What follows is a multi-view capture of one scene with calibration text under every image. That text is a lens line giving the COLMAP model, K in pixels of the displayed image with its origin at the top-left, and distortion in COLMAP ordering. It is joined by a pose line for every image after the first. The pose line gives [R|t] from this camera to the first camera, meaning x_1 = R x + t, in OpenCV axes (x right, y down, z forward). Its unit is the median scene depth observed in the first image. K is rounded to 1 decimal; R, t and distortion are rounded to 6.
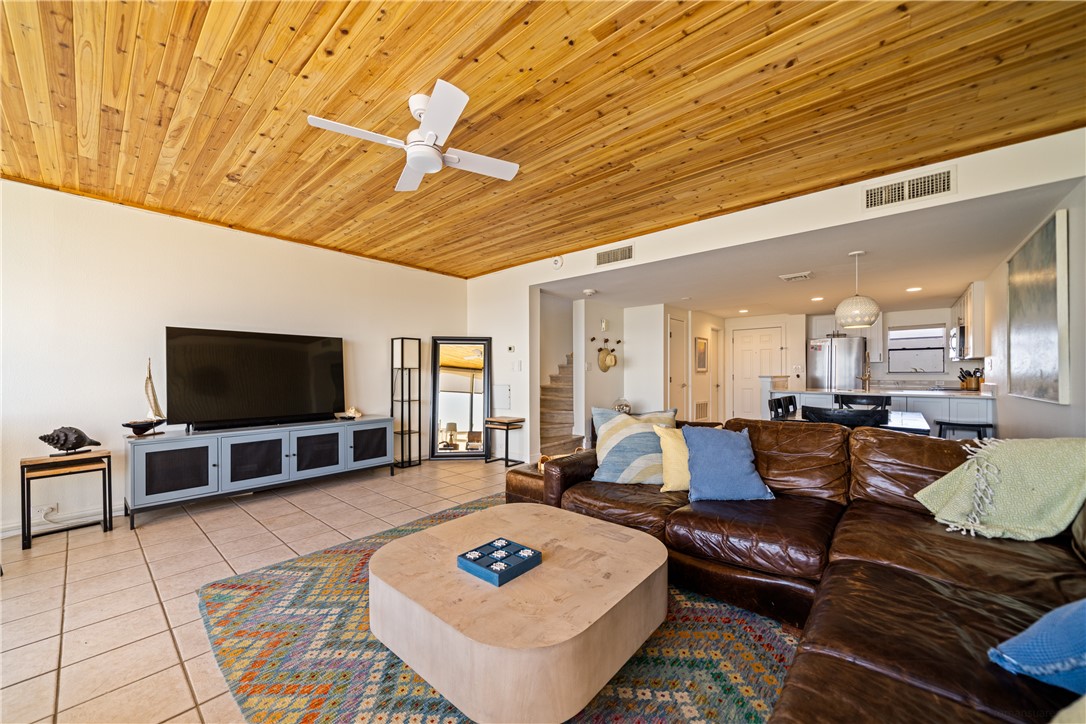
lens RADIAL K [[400.4, 0, 540.5], [0, 400.4, 371.6], [0, 0, 1]] dist [-0.001244, -0.000112]
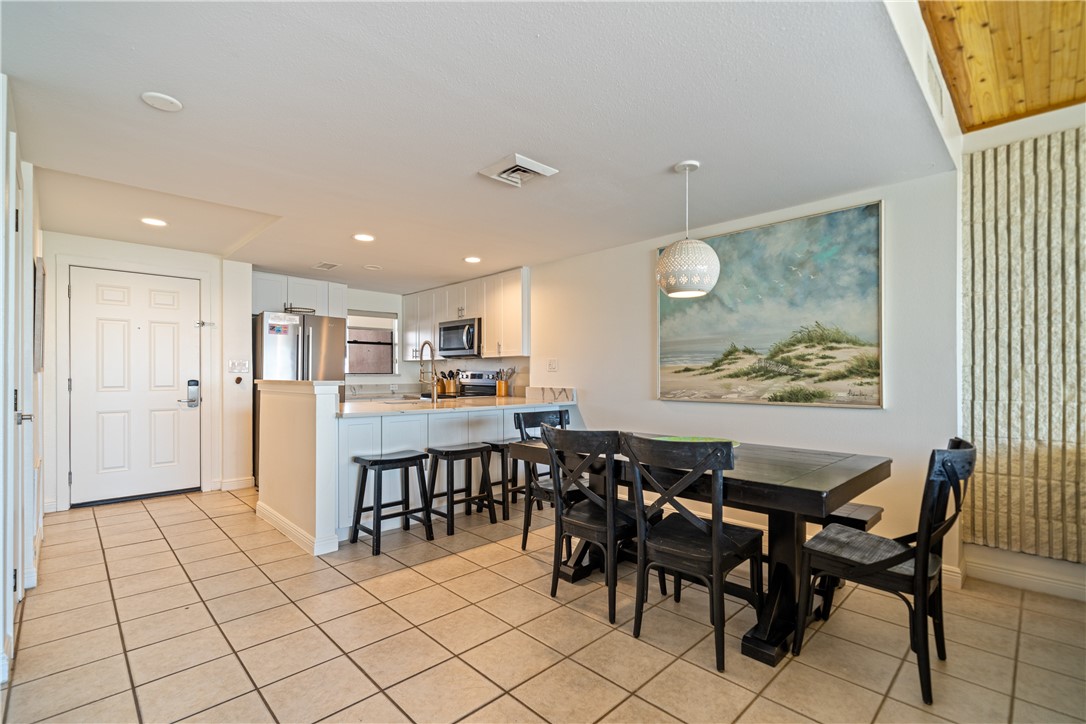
lens RADIAL K [[478.2, 0, 548.8], [0, 478.2, 375.9], [0, 0, 1]] dist [-0.002624, -0.000005]
pose [[0.061691, -0.001910, 0.998093, 0.116475], [-0.004800, 0.999986, 0.002210, 0.005061], [-0.998084, -0.004927, 0.061681, 1.403508]]
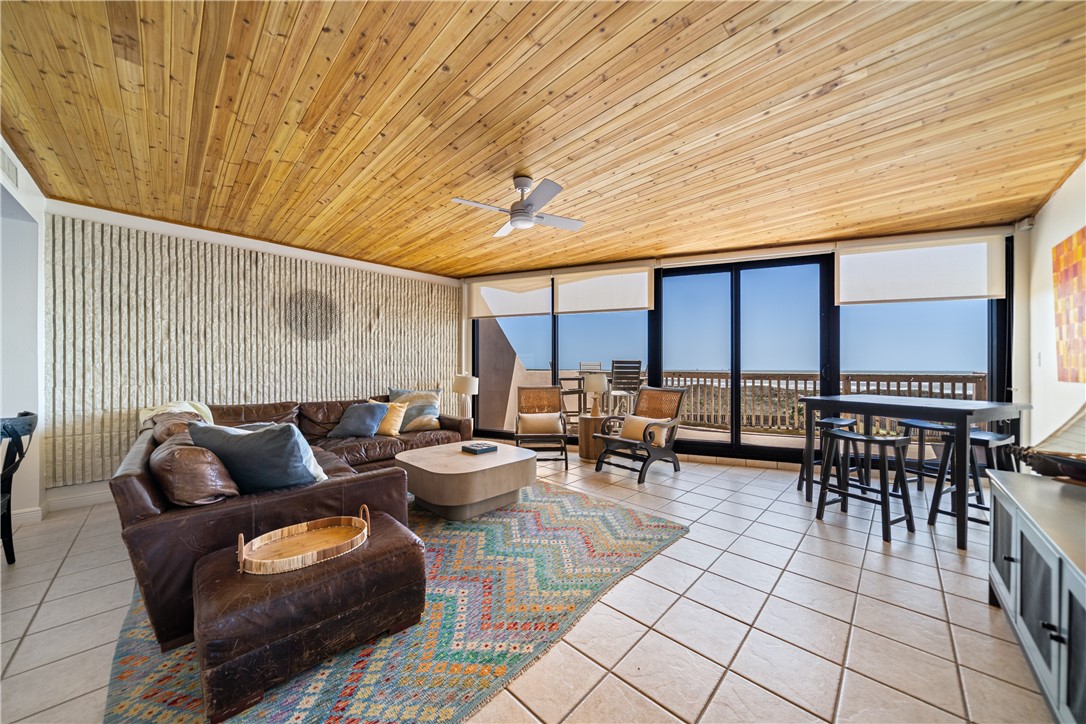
lens RADIAL K [[368.6, 0, 543.6], [0, 368.6, 367.7], [0, 0, 1]] dist [-0.002627, 0.000205]
pose [[-0.998710, 0.001661, 0.050752, -0.295279], [0.001322, 0.999977, -0.006699, 0.004679], [-0.050762, -0.006623, -0.998689, 1.579822]]
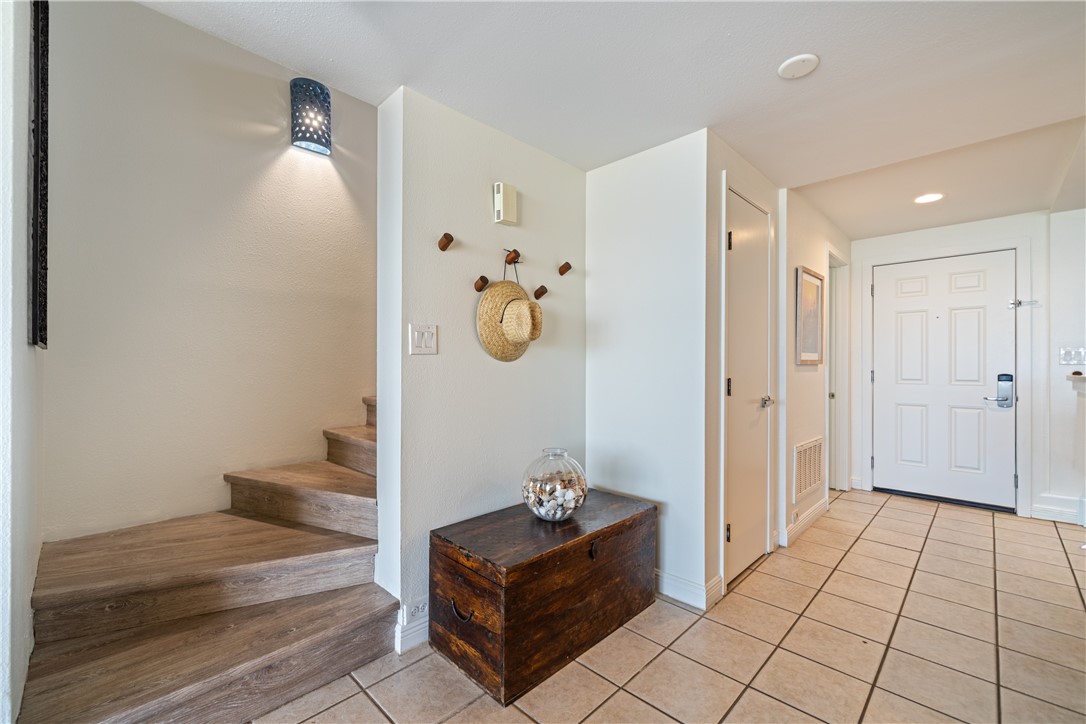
lens RADIAL K [[452.1, 0, 542.5], [0, 452.1, 365.5], [0, 0, 1]] dist [0.002505, 0.000366]
pose [[0.998561, 0.004983, -0.053389, 0.433114], [-0.004818, 0.999983, 0.003208, 0.006643], [0.053404, -0.002946, 0.998569, 1.393455]]
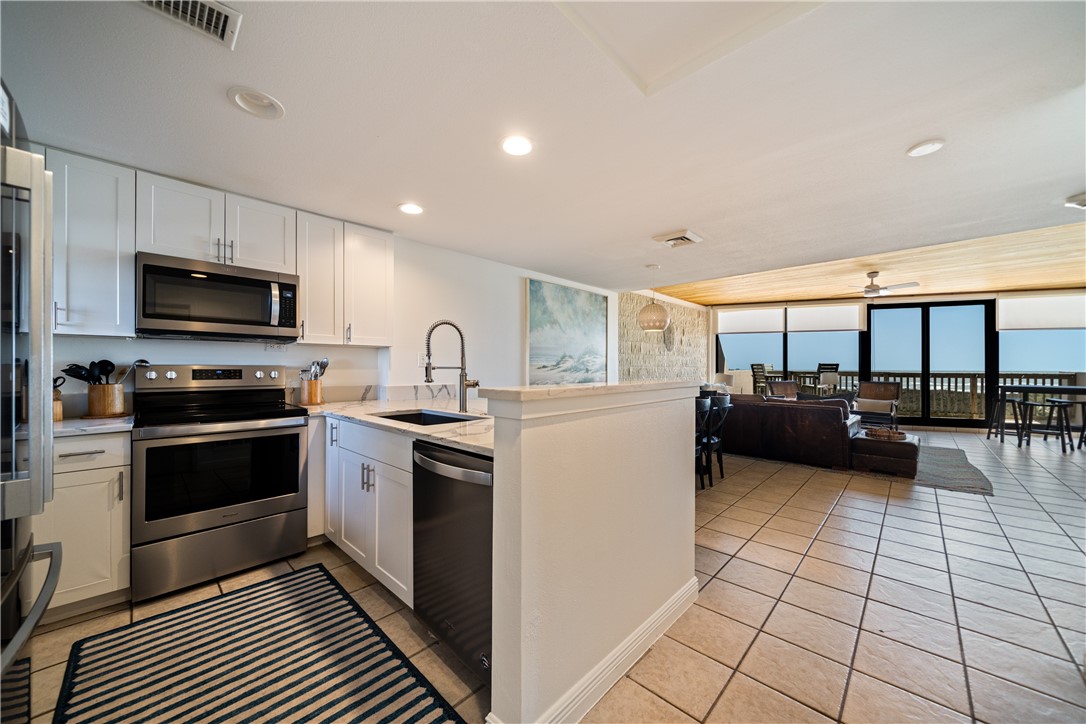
lens RADIAL K [[400.4, 0, 536.7], [0, 400.4, 365.5], [0, 0, 1]] dist [-0.001244, -0.000112]
pose [[-0.999321, 0.000834, 0.036846, 1.320732], [0.000399, 0.999930, -0.011807, 0.003186], [-0.036853, -0.011784, -0.999251, 2.640419]]
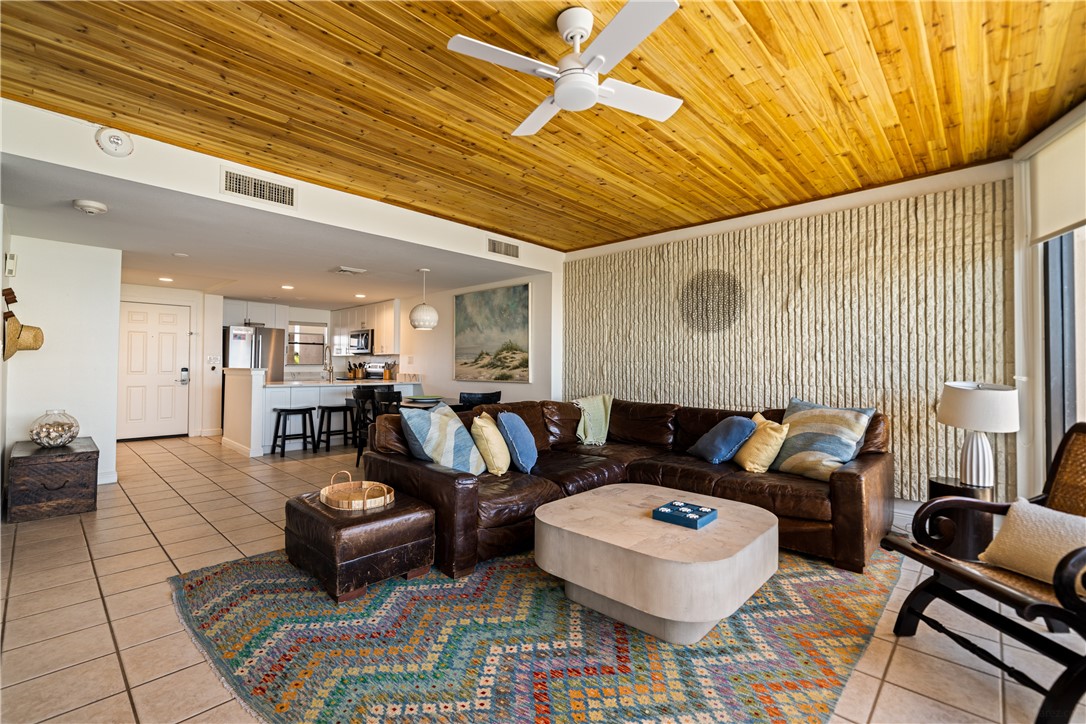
lens RADIAL K [[478.2, 0, 540.5], [0, 478.2, 354.3], [0, 0, 1]] dist [-0.002624, -0.000005]
pose [[0.037229, 0.027809, 0.998920, -0.826337], [-0.010209, 0.999571, -0.027446, 0.004453], [-0.999255, -0.009176, 0.037497, 0.704343]]
